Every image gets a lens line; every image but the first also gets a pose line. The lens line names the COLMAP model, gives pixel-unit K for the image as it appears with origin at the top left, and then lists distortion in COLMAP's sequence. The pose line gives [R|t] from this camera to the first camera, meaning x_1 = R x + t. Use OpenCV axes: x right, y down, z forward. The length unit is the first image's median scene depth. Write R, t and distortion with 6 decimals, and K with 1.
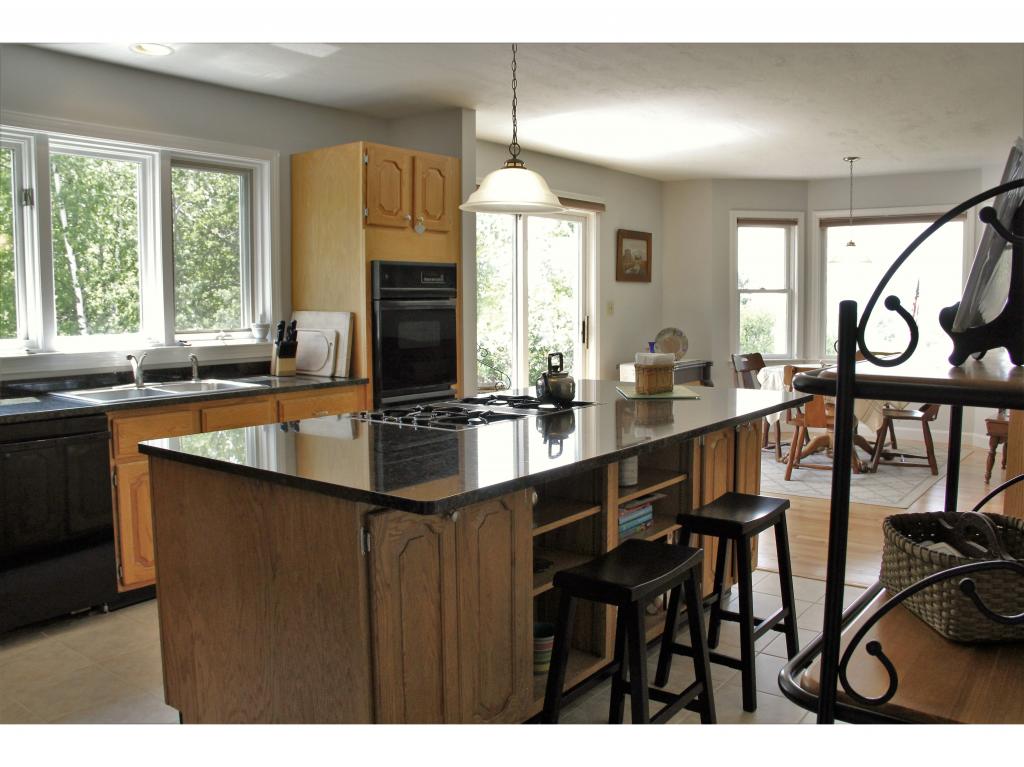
lens RADIAL K [[857.9, 0, 518.2], [0, 857.9, 381.1], [0, 0, 1]] dist [-0.178189, 0.149805]
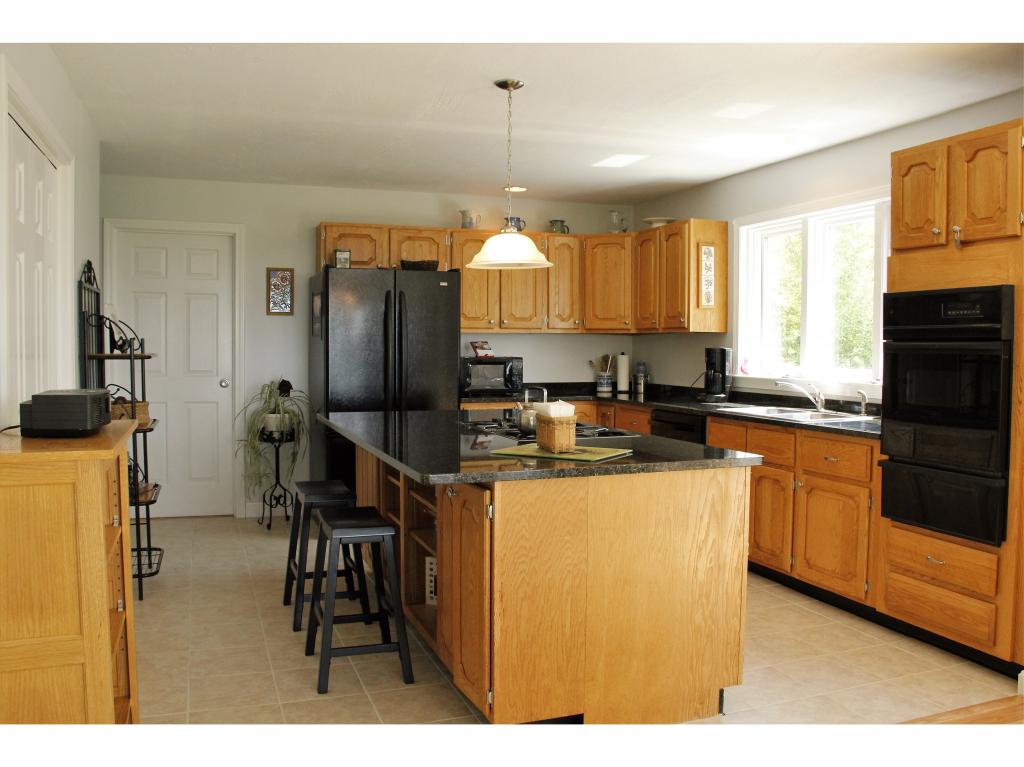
lens RADIAL K [[857.9, 0, 518.2], [0, 857.9, 381.1], [0, 0, 1]] dist [-0.178189, 0.149805]
pose [[-0.522712, 0.034943, -0.851793, 0.659814], [-0.085282, 0.992004, 0.093029, -0.093091], [0.848233, 0.121270, -0.515553, 1.031072]]
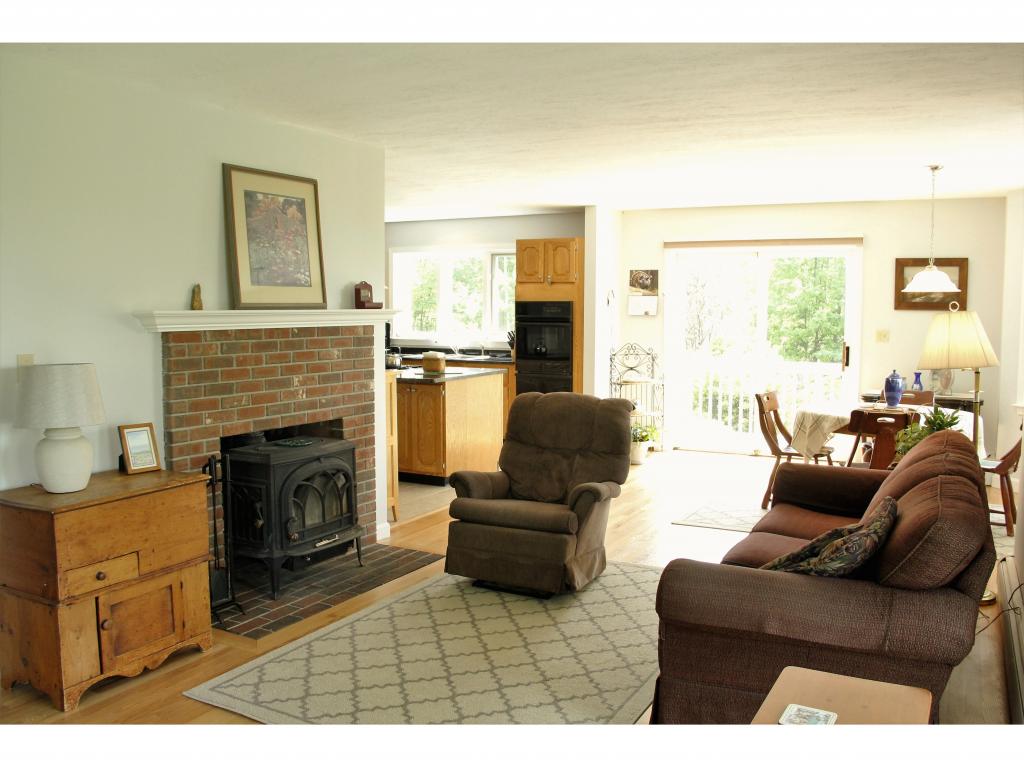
lens RADIAL K [[857.9, 0, 518.2], [0, 857.9, 381.1], [0, 0, 1]] dist [-0.178189, 0.149805]
pose [[0.170545, 0.086525, -0.981544, 1.633443], [-0.099718, 0.992539, 0.070167, -0.090188], [0.980291, 0.085911, 0.177901, 0.610835]]
